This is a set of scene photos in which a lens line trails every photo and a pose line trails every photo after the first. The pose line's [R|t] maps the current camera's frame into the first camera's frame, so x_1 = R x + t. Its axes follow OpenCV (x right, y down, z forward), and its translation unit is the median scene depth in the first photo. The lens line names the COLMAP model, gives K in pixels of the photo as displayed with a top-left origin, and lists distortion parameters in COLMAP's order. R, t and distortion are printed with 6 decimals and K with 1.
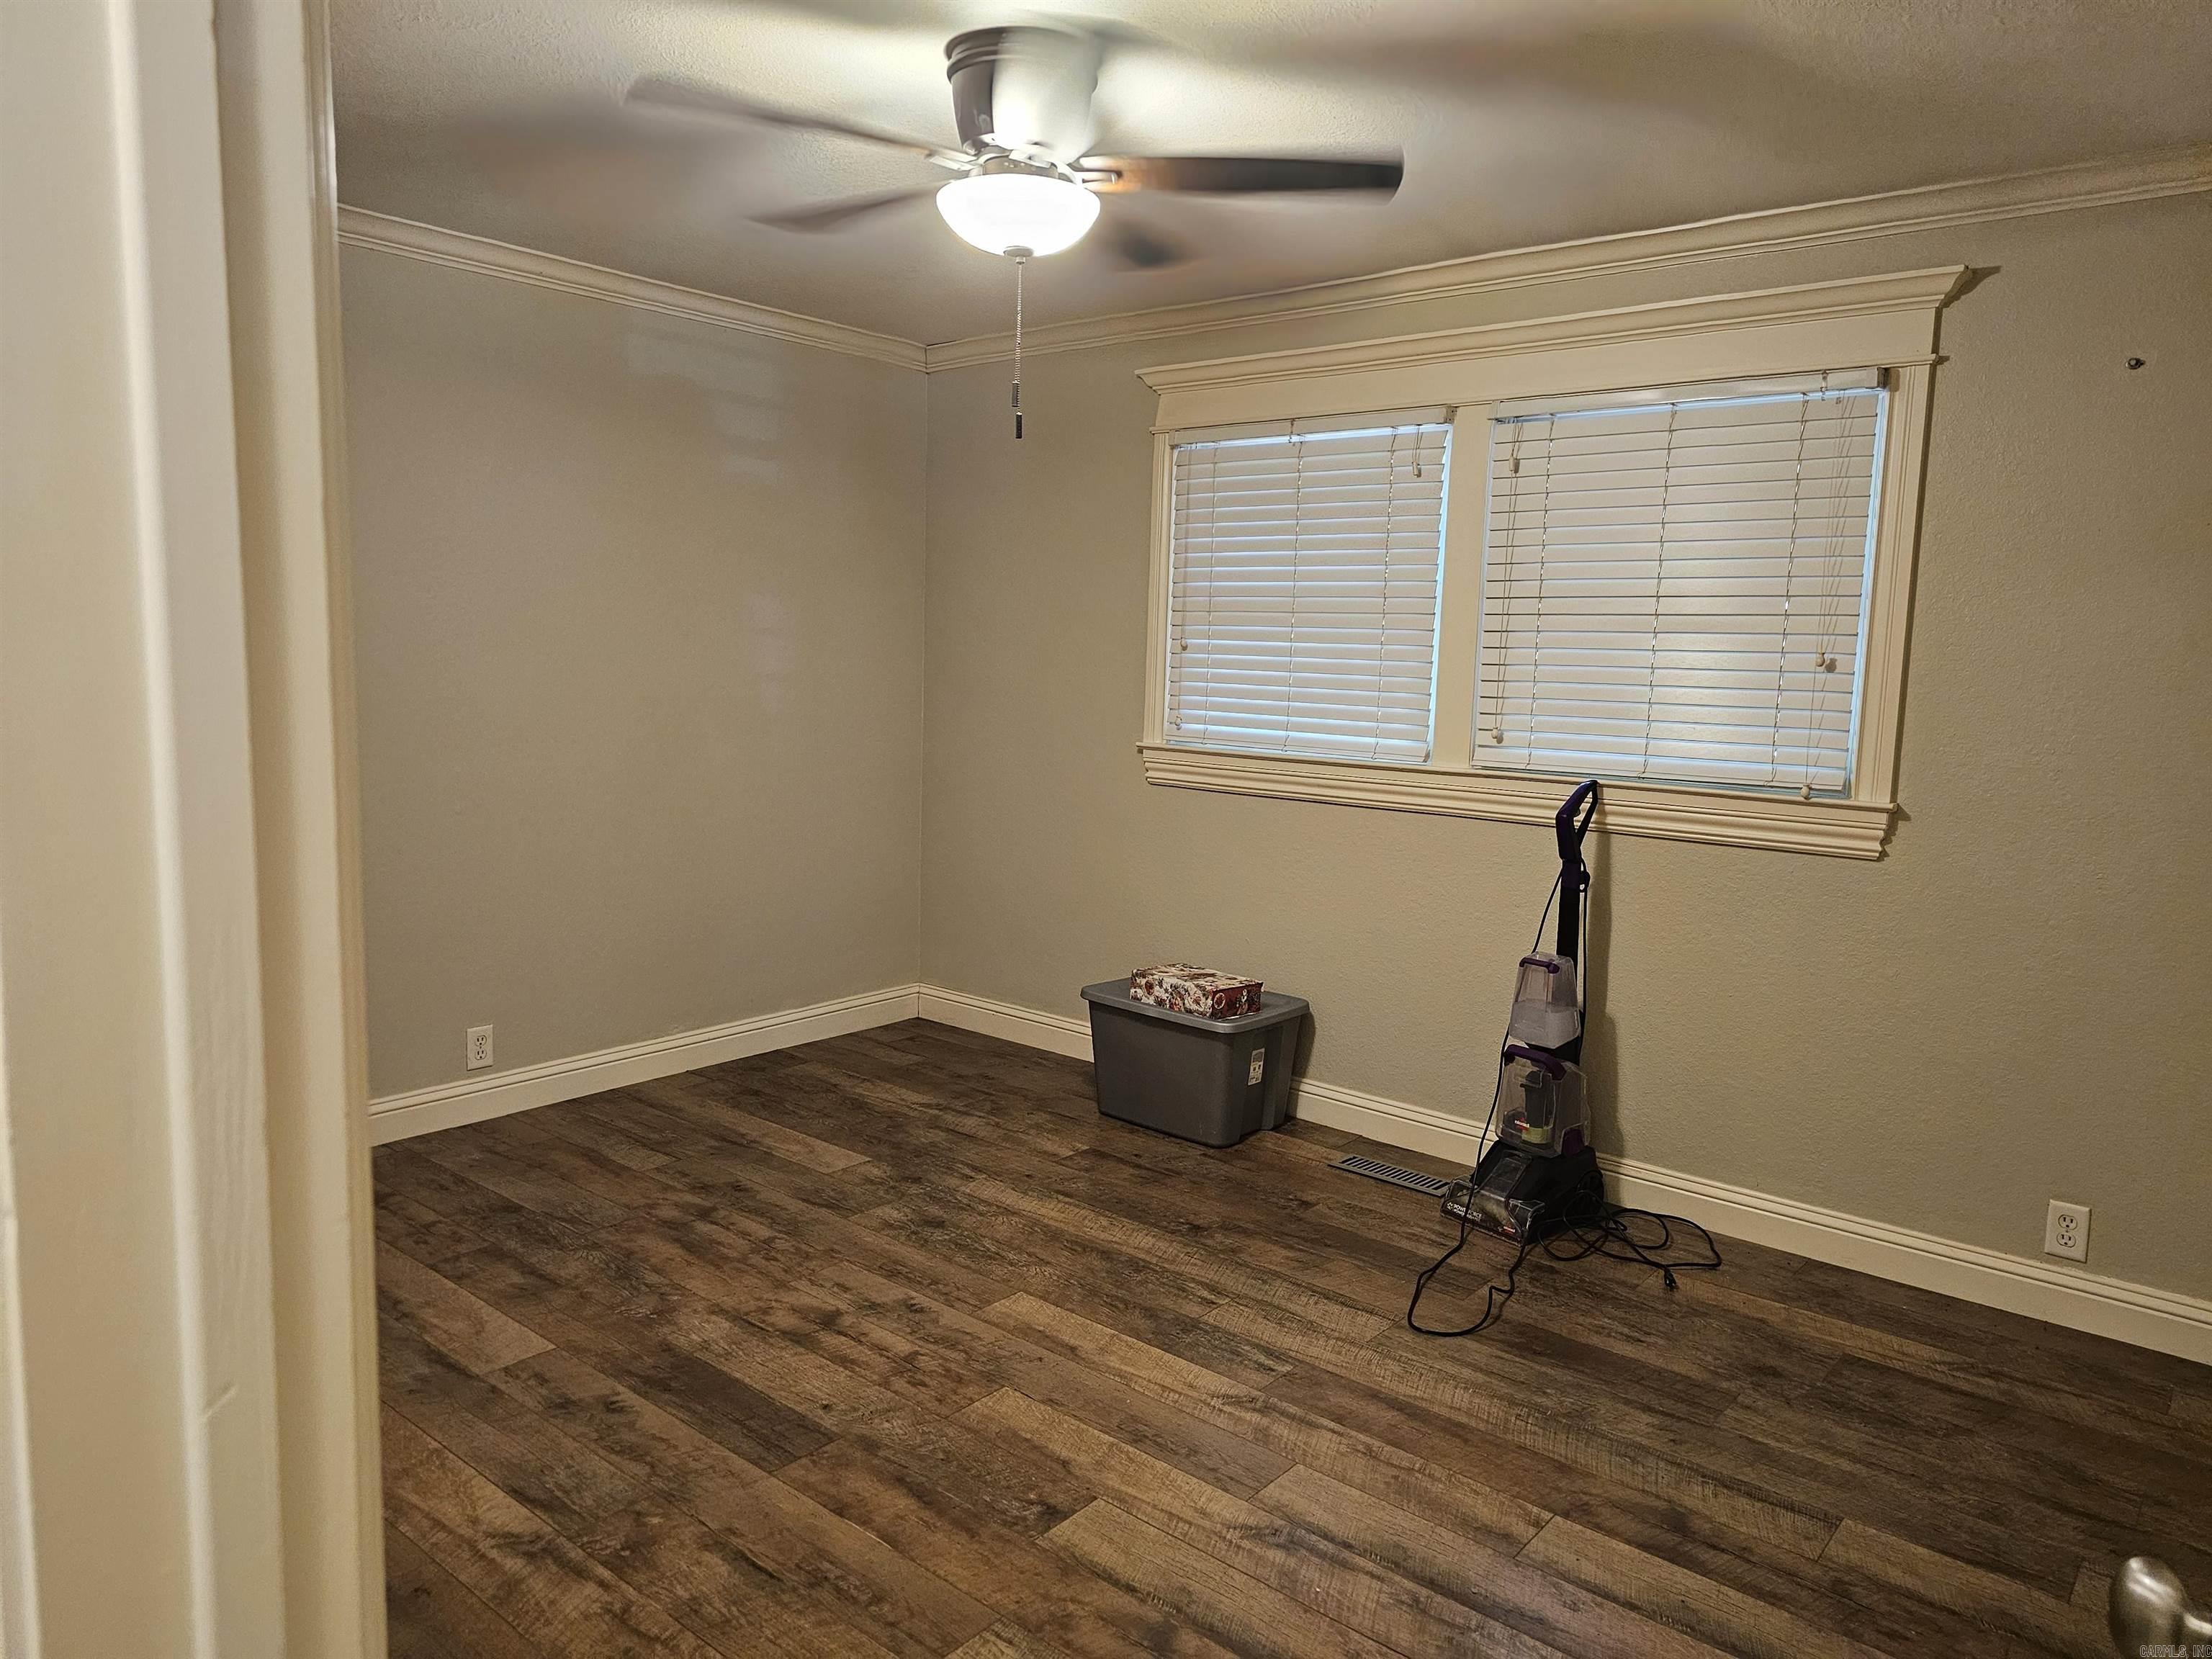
lens RADIAL K [[1481.5, 0, 1109.9], [0, 1481.5, 828.6], [0, 0, 1]] dist [0.066371, -0.054865]
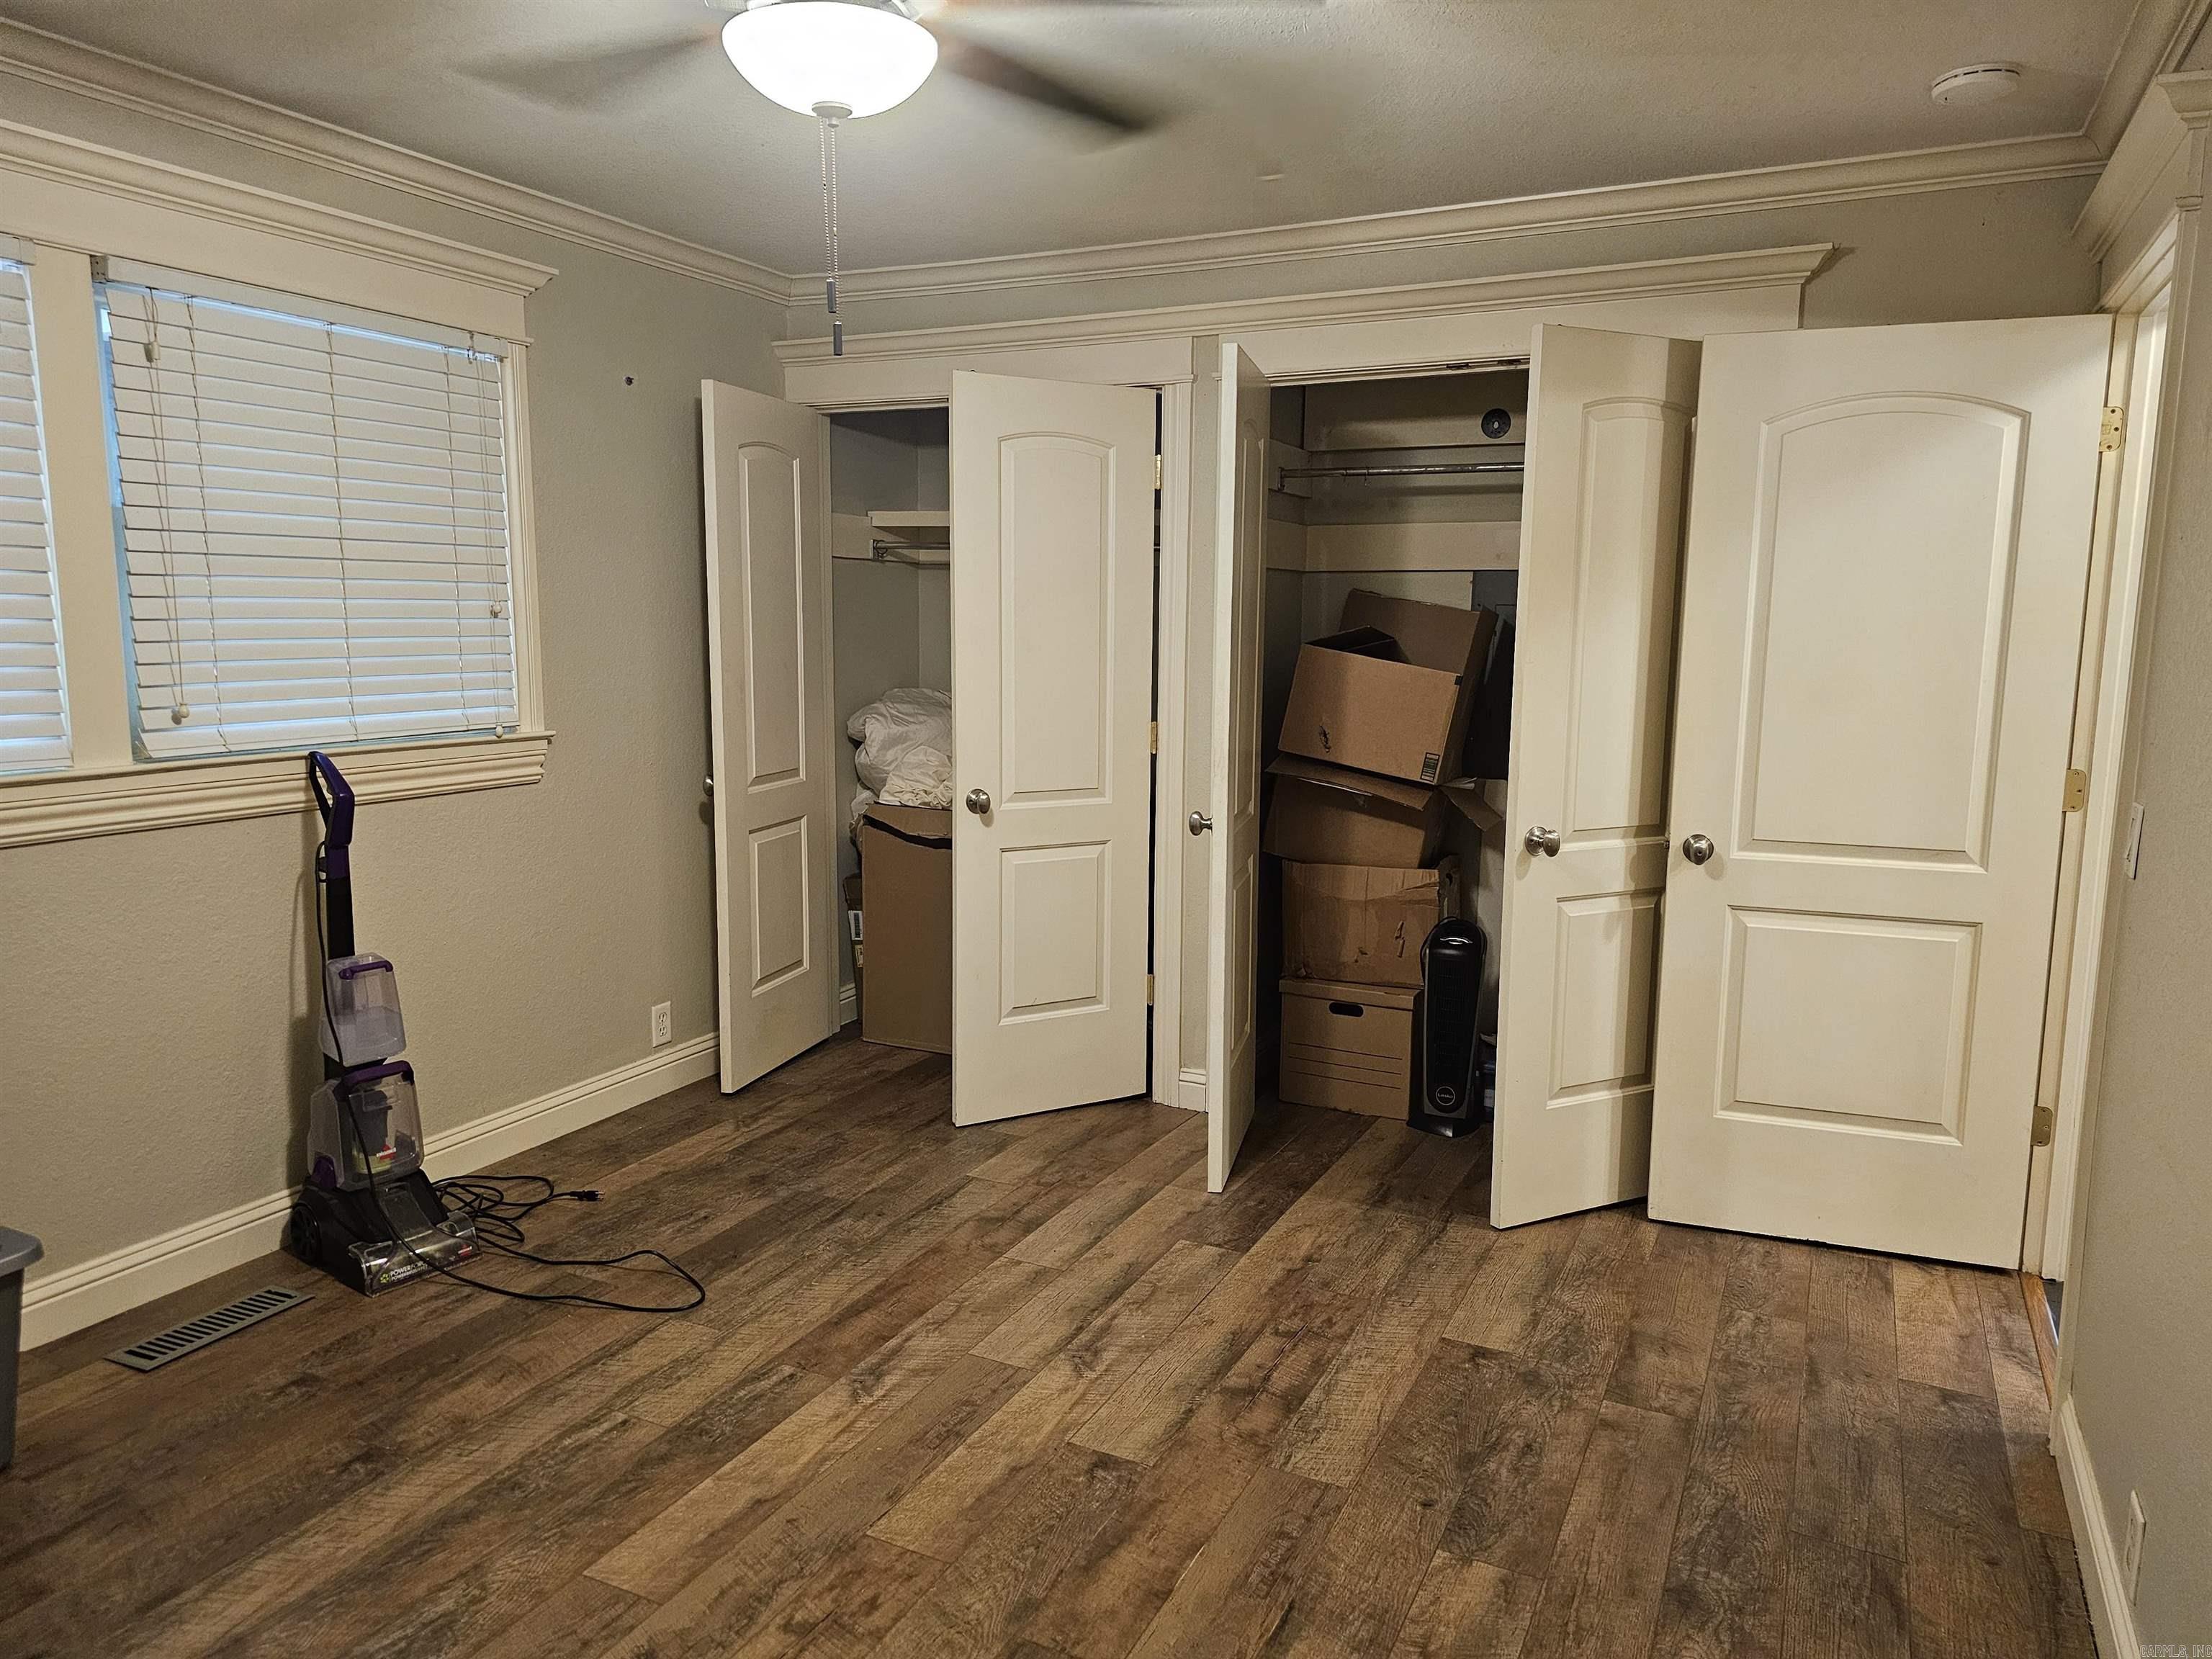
lens RADIAL K [[1481.5, 0, 1120.3], [0, 1481.5, 810.7], [0, 0, 1]] dist [0.066371, -0.054865]
pose [[-0.237329, -0.160331, 0.958107, -0.833583], [0.103763, 0.976459, 0.189105, -0.153523], [-0.965872, 0.144296, -0.215106, 0.997435]]
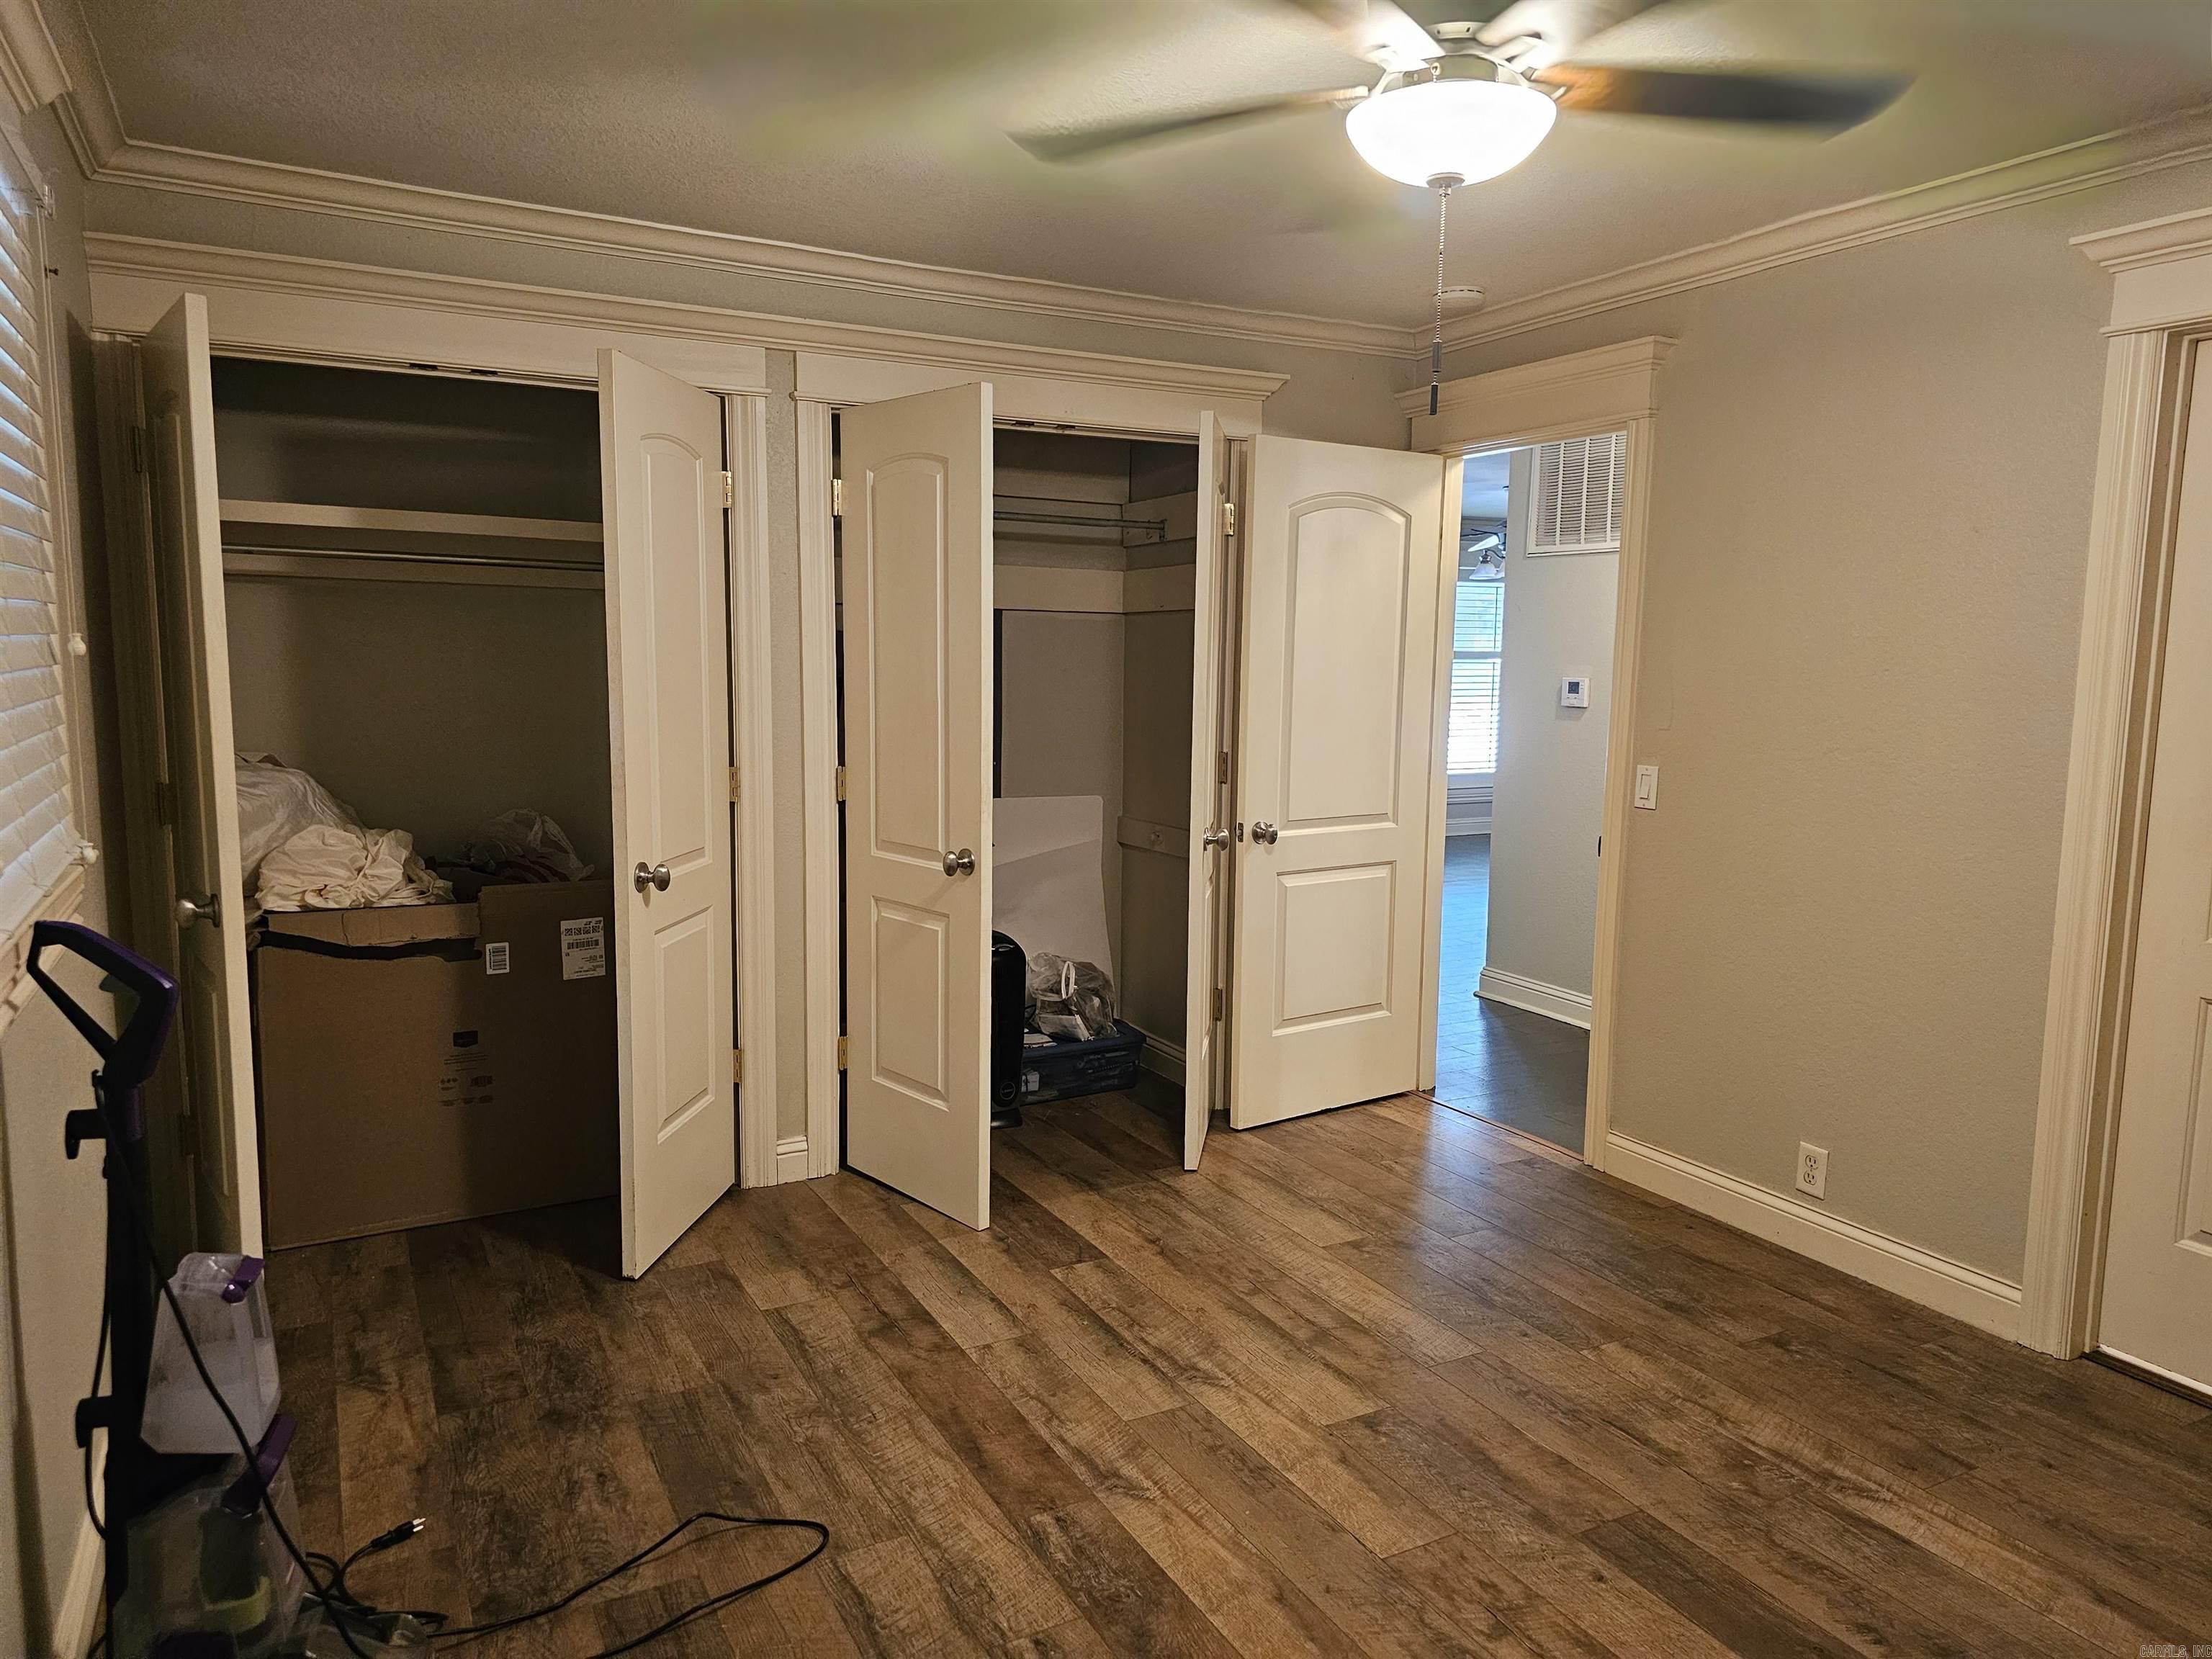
lens RADIAL K [[1481.5, 0, 1120.6], [0, 1481.5, 825.1], [0, 0, 1]] dist [0.066371, -0.054865]
pose [[-0.929454, -0.084152, 0.359213, -0.203977], [0.007495, 0.969132, 0.246429, -0.235081], [-0.368863, 0.231737, -0.900133, 1.736466]]
